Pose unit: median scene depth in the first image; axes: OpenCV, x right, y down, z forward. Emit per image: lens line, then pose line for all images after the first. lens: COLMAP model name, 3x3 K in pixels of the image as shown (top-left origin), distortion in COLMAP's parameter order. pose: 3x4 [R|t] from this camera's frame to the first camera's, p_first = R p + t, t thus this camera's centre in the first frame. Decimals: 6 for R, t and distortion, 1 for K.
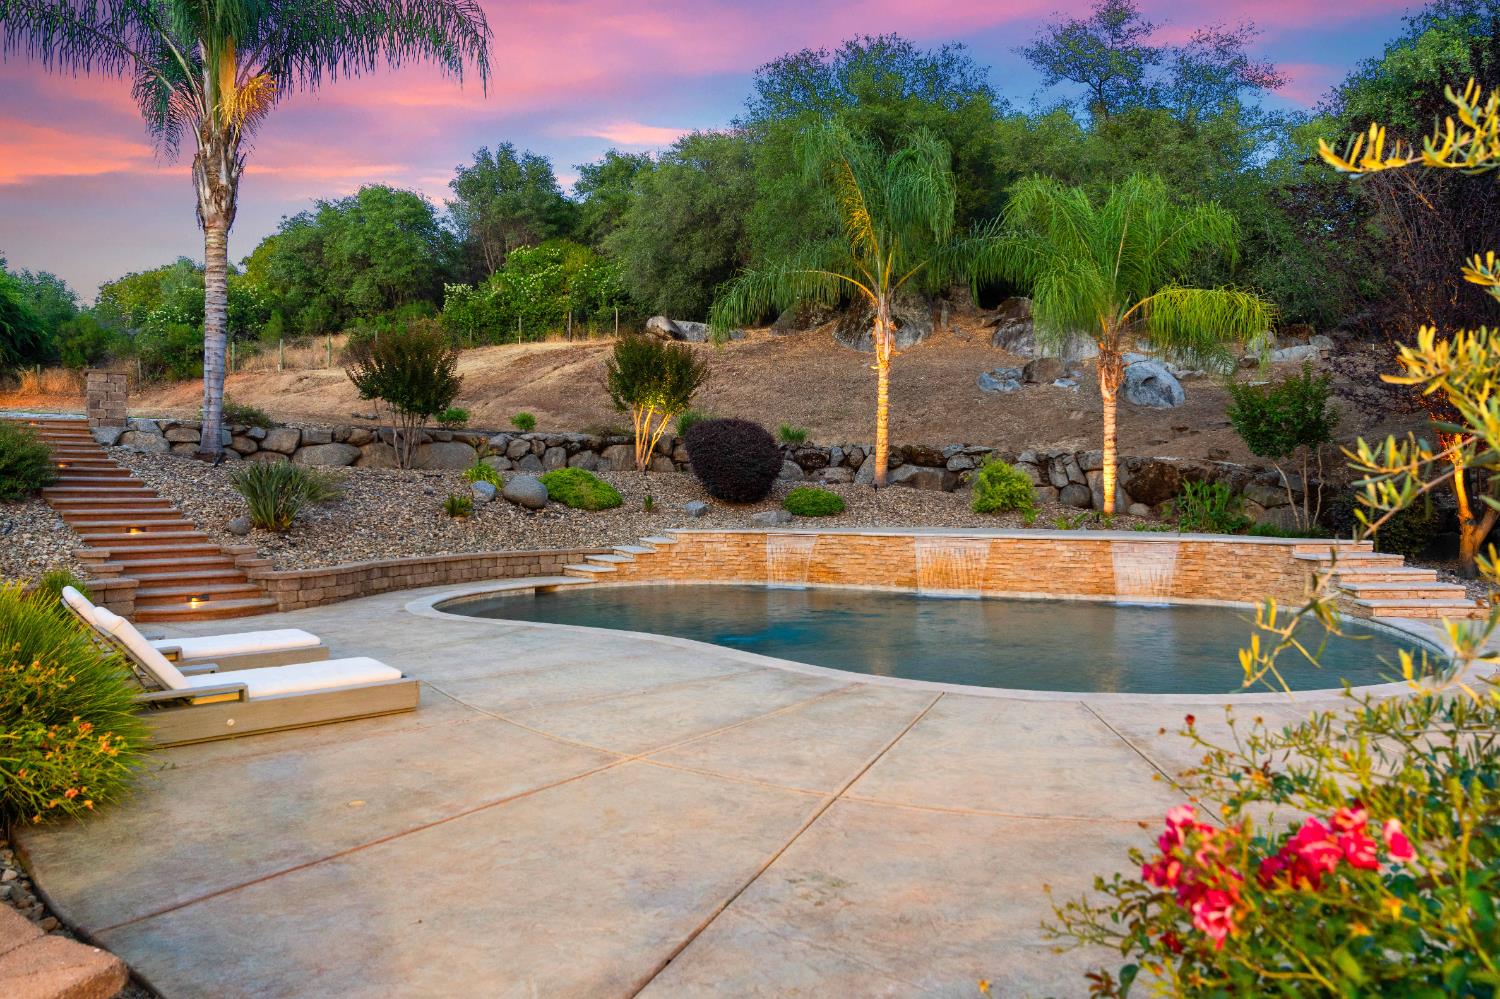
lens RADIAL K [[1028.0, 0, 751.8], [0, 1028.0, 499.7], [0, 0, 1]] dist [-0.018264, 0.006692]
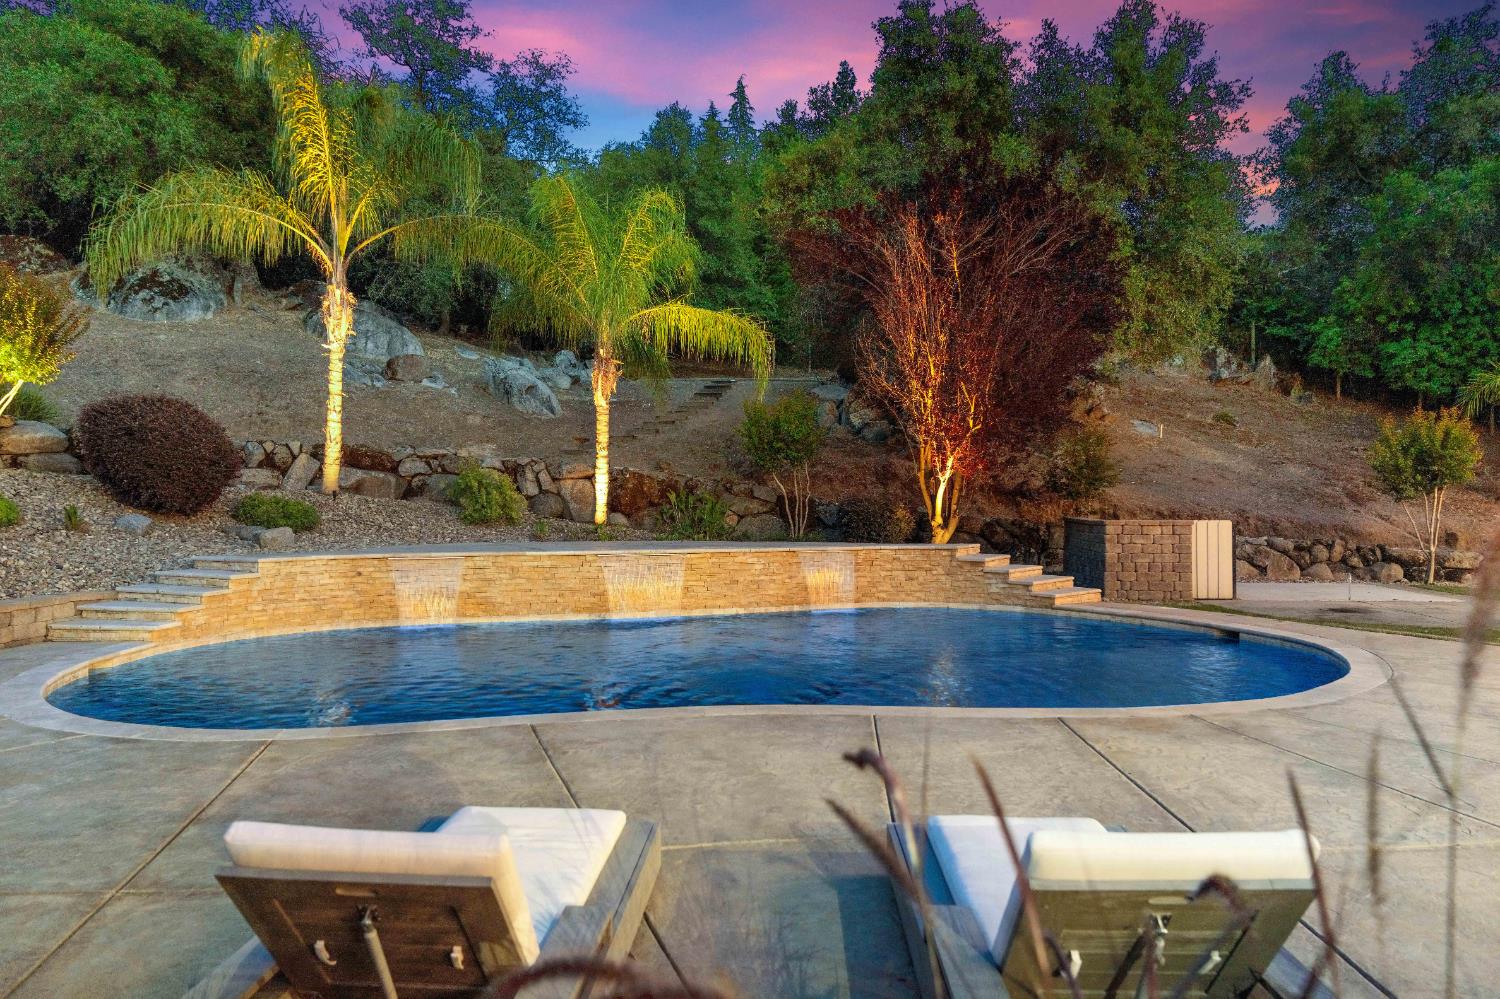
lens RADIAL K [[1028.0, 0, 754.7], [0, 1028.0, 494.8], [0, 0, 1]] dist [-0.018264, 0.006692]
pose [[0.653246, 0.007246, 0.757111, -0.269804], [0.001700, 0.999938, -0.011037, -0.002713], [-0.757144, 0.008497, 0.653193, 0.224562]]
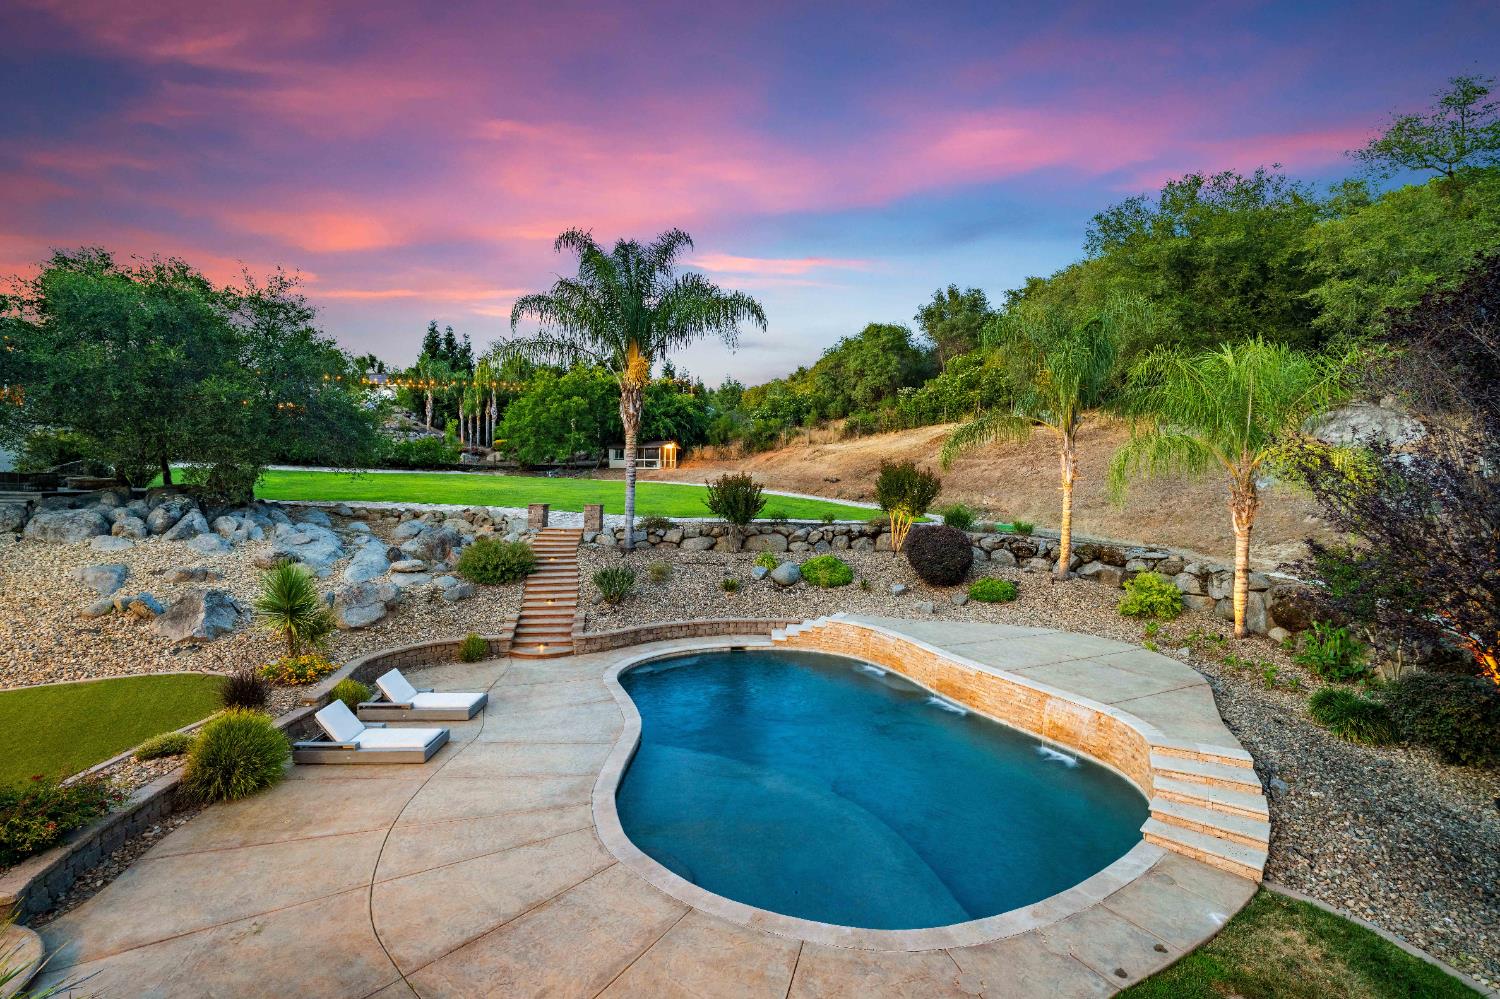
lens RADIAL K [[688.1, 0, 747.9], [0, 688.1, 497.0], [0, 0, 1]] dist [0.000353, 0.000536]
pose [[0.789482, 0.028704, -0.613102, 0.345993], [-0.019747, 0.999577, 0.021369, -0.129542], [0.613456, -0.004764, 0.789715, 0.065105]]
